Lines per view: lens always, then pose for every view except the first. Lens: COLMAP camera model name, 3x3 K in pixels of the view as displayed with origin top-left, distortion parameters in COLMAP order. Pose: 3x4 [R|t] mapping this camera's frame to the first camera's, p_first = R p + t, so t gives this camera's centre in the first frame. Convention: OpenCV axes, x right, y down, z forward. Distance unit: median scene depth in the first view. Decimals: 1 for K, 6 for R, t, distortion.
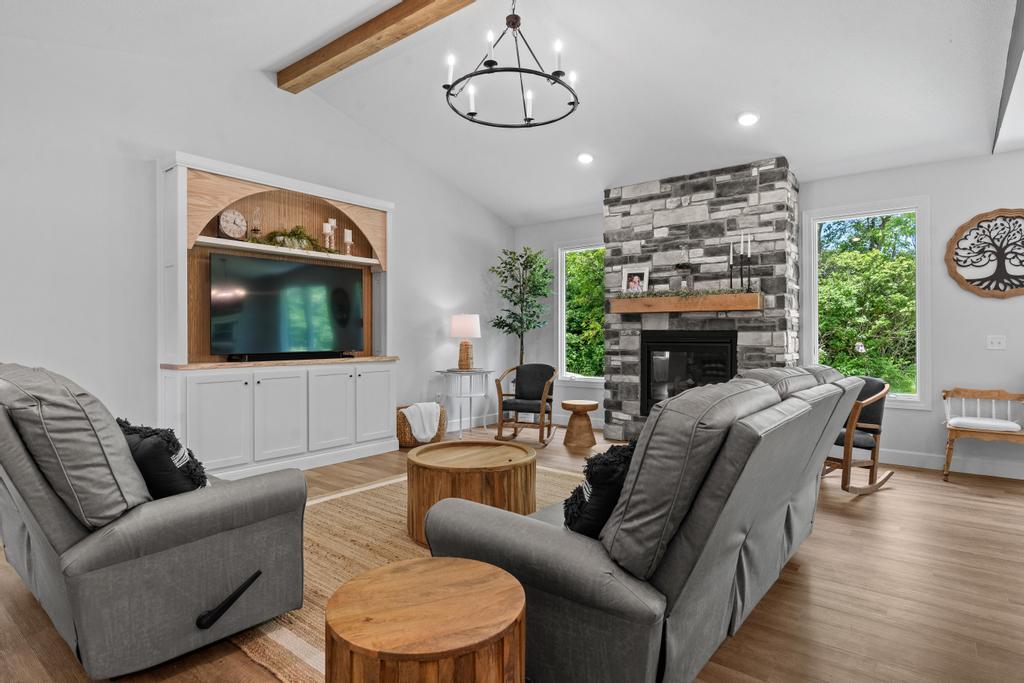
lens RADIAL K [[537.1, 0, 500.7], [0, 537.1, 335.8], [0, 0, 1]] dist [-0.000319, 0.002075]
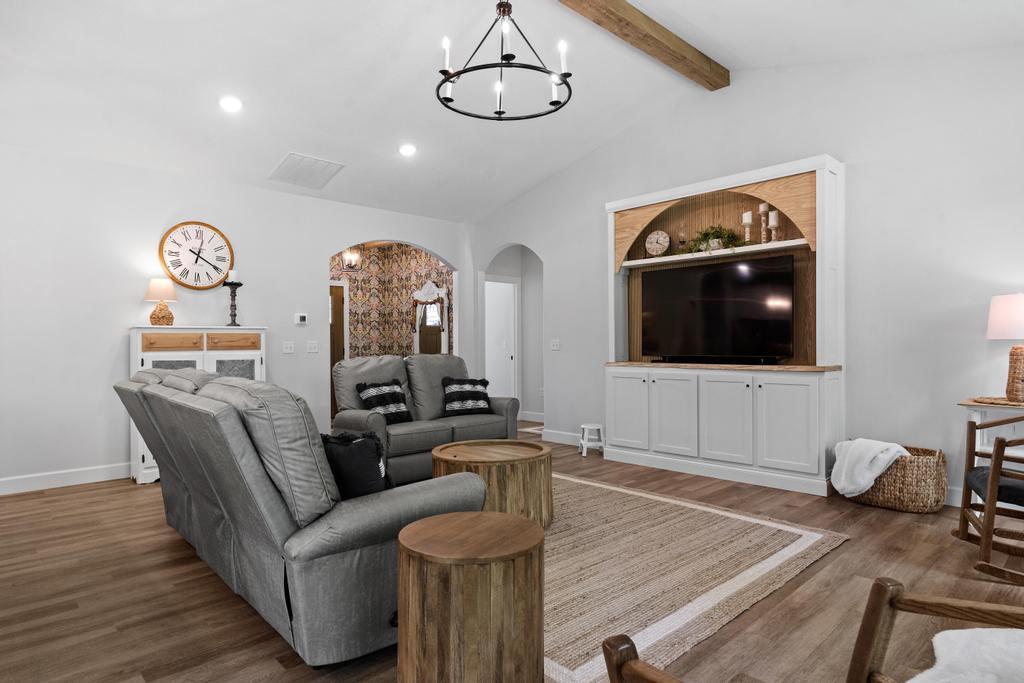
lens RADIAL K [[597.4, 0, 528.4], [0, 597.4, 339.0], [0, 0, 1]] dist [-0.005011, 0.002628]
pose [[-0.130095, 0.004918, -0.991489, 0.664488], [0.019324, 0.999810, 0.002424, -0.008536], [0.991313, -0.018844, -0.130165, 0.716872]]
